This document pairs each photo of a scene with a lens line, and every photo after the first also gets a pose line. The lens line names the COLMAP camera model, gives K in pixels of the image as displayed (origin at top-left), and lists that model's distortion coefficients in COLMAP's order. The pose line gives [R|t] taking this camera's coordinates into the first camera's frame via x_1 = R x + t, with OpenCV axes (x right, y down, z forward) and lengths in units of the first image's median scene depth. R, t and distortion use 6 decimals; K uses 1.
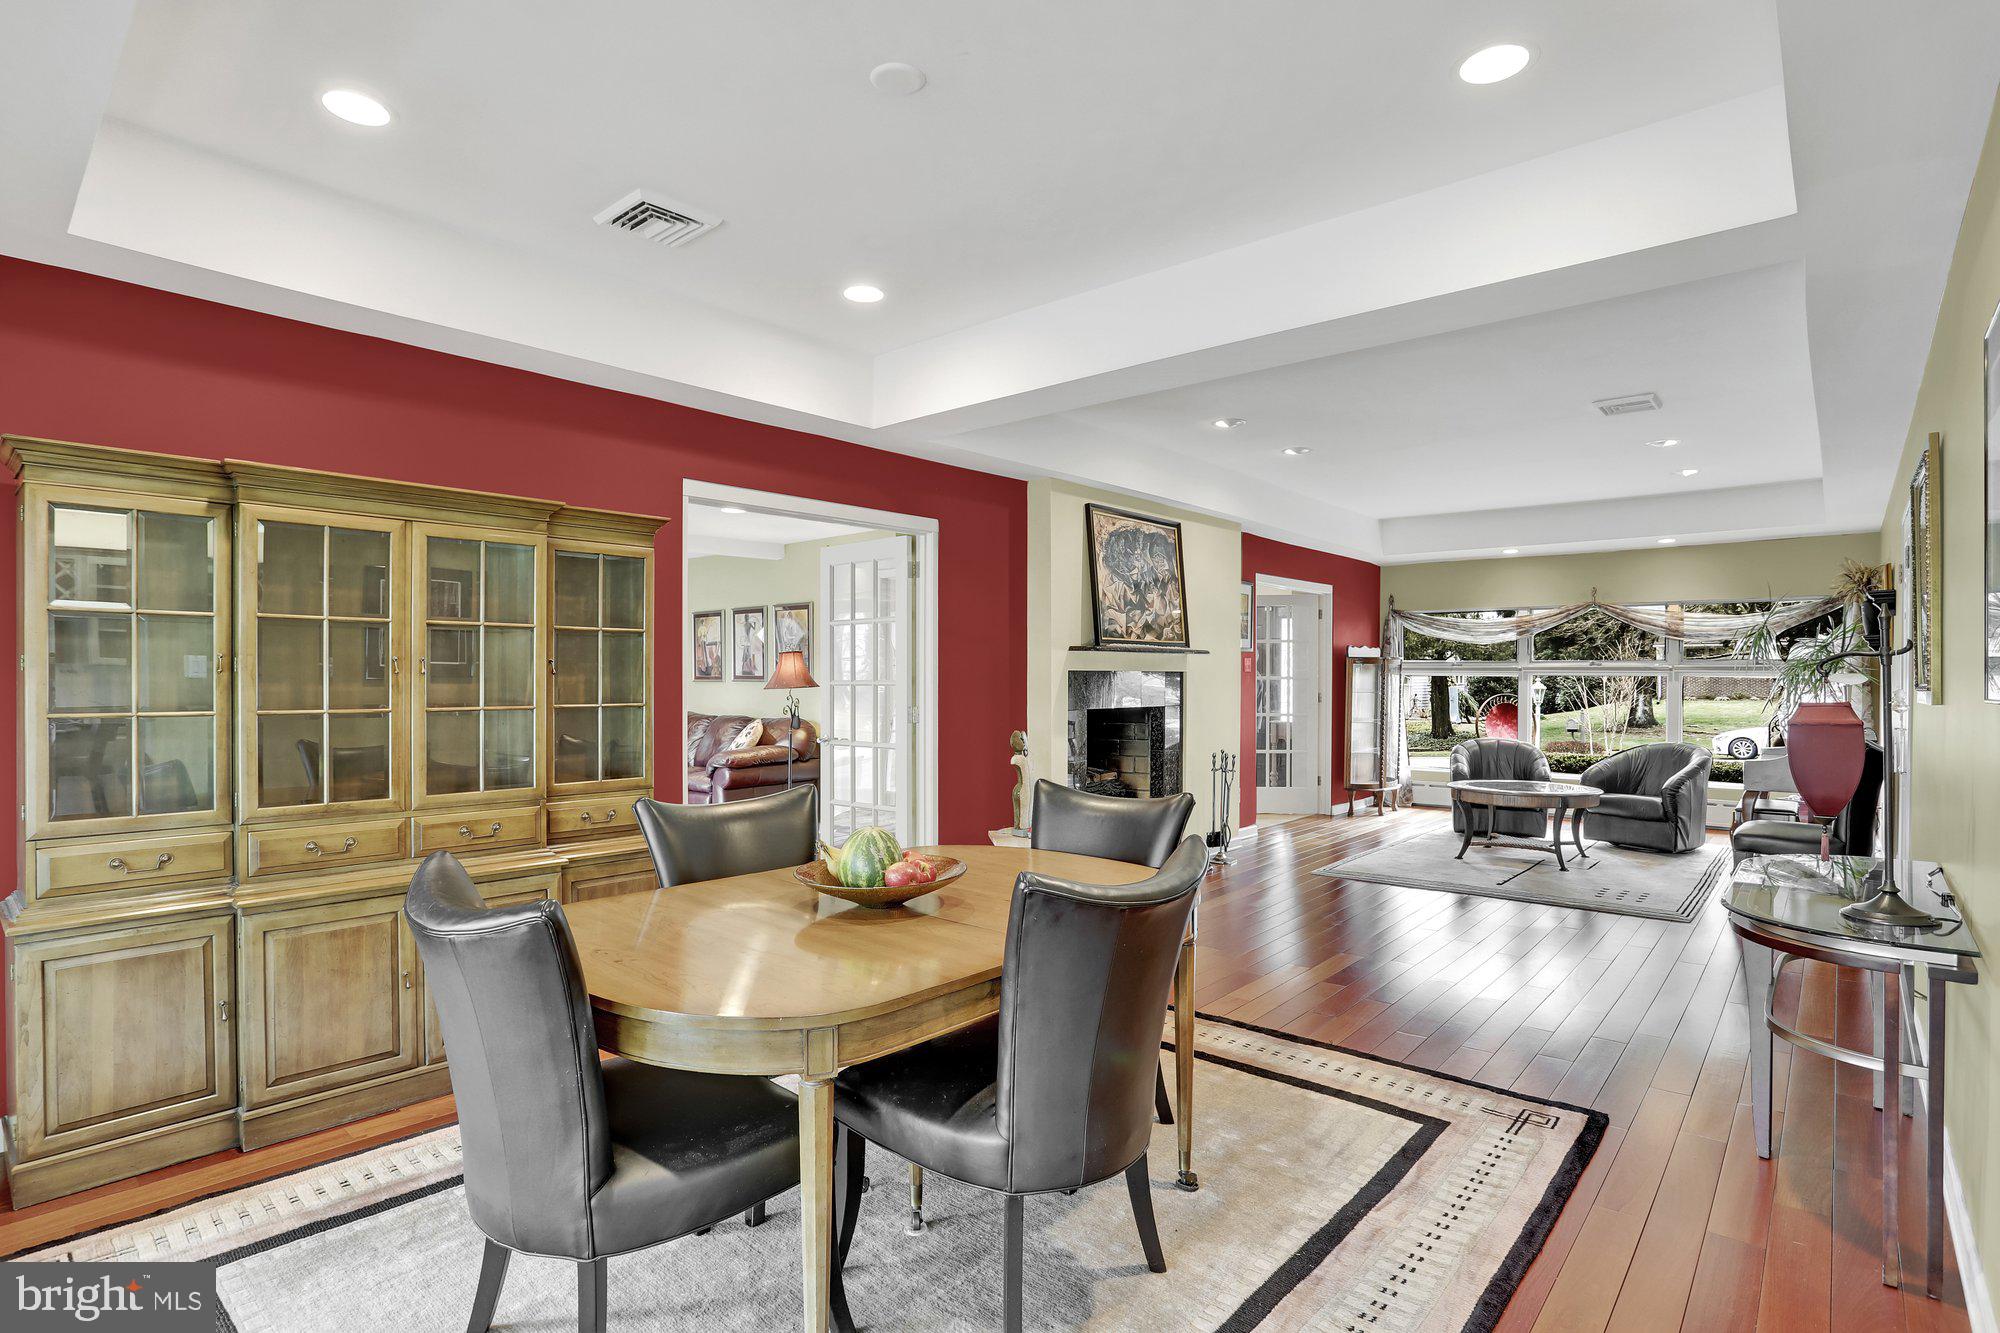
lens RADIAL K [[996.4, 0, 989.8], [0, 996.4, 673.6], [0, 0, 1]] dist [-0.074252, 0.037117]
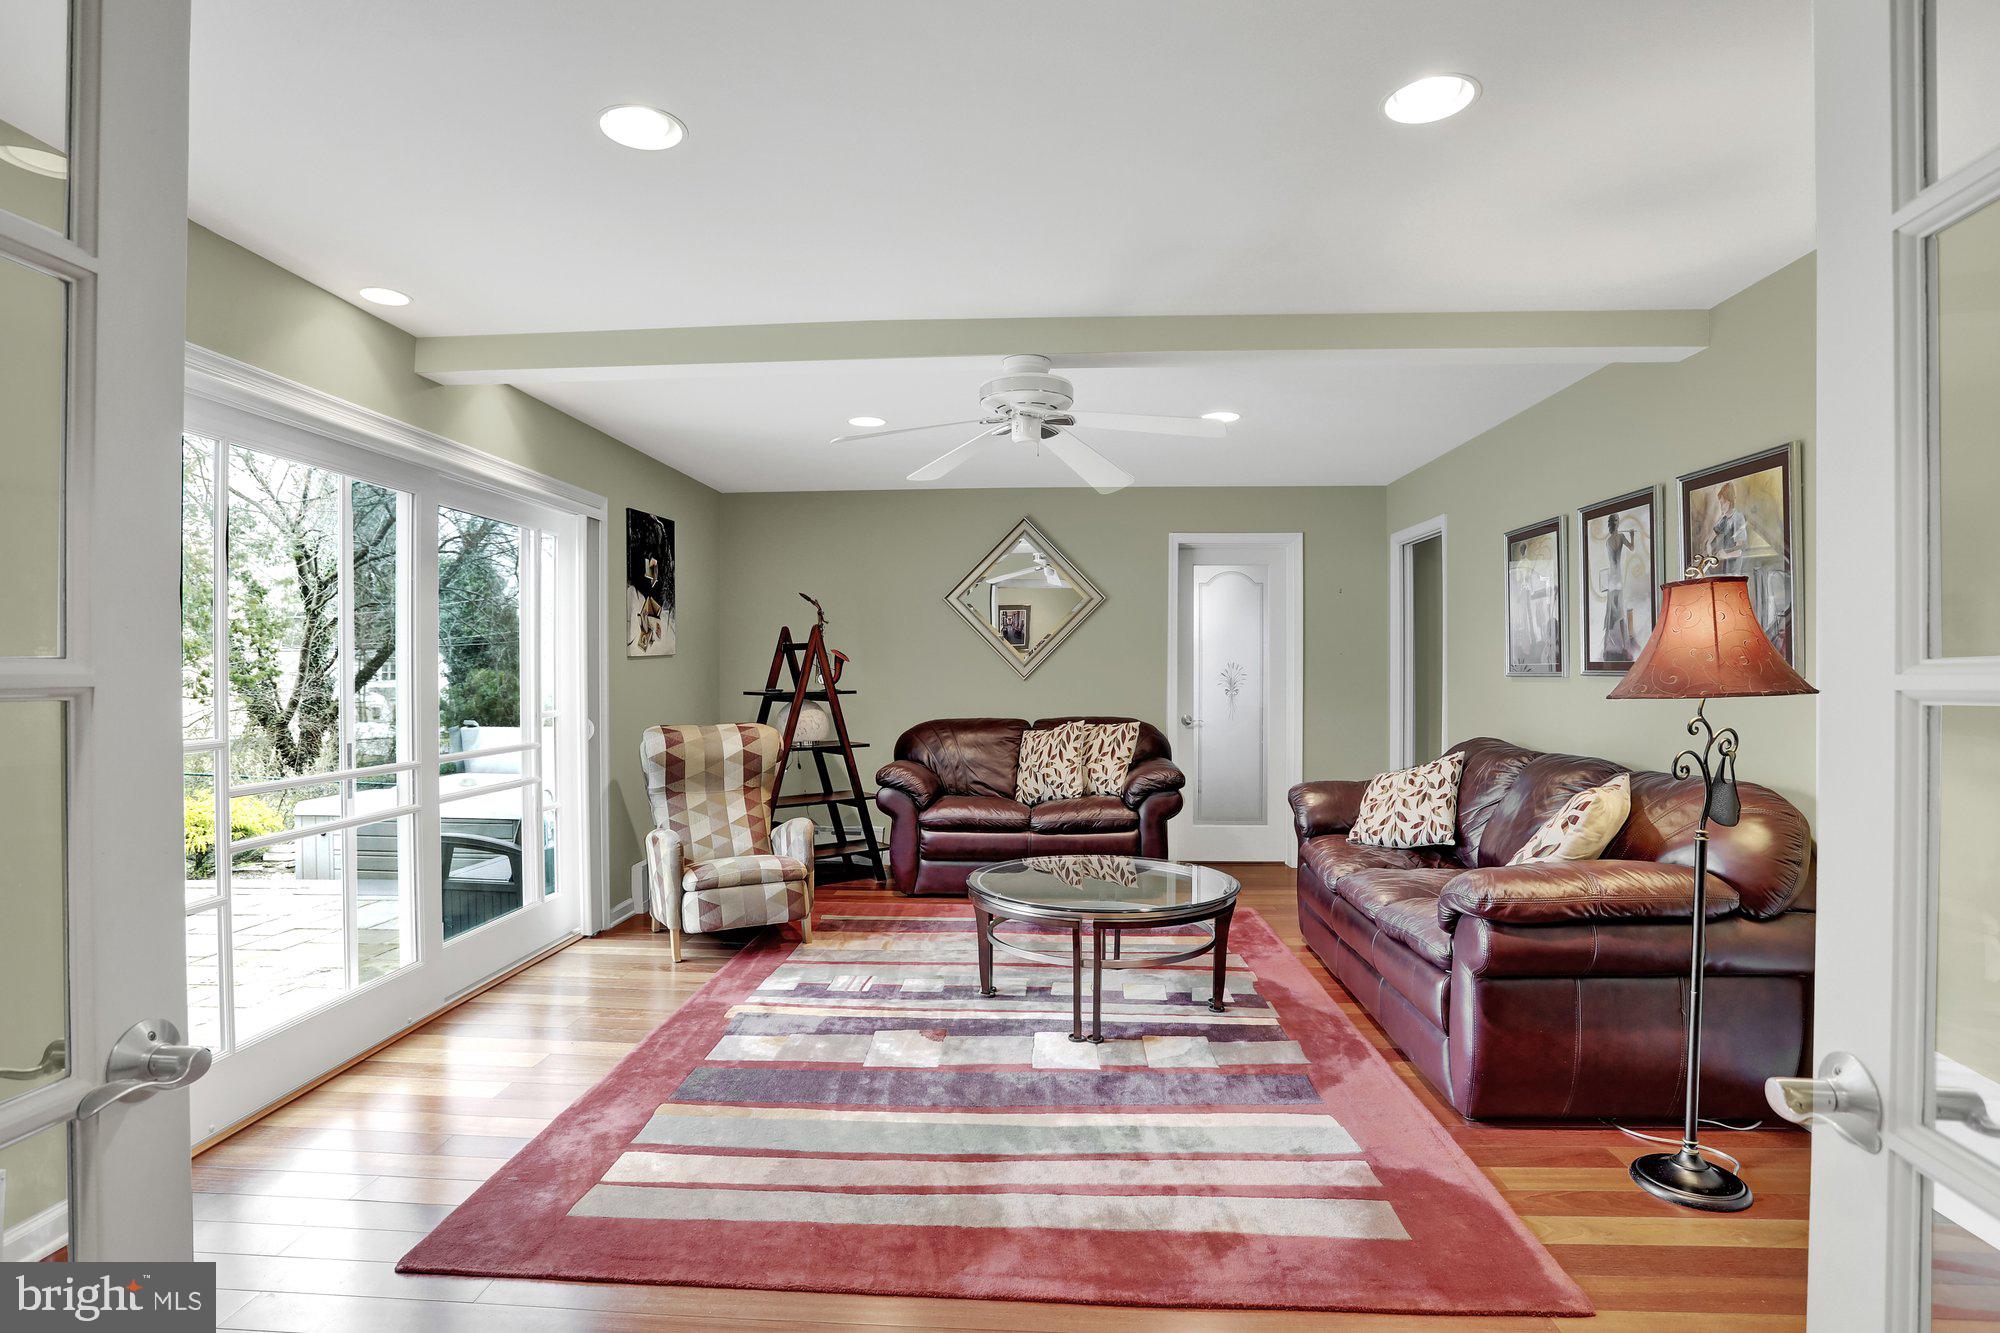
lens RADIAL K [[996.4, 0, 989.8], [0, 996.4, 673.6], [0, 0, 1]] dist [-0.074252, 0.037117]
pose [[0.617088, 0.003618, -0.786886, -0.092067], [-0.000944, 0.999992, 0.003858, 0.006309], [0.786893, -0.001638, 0.617087, 0.587877]]
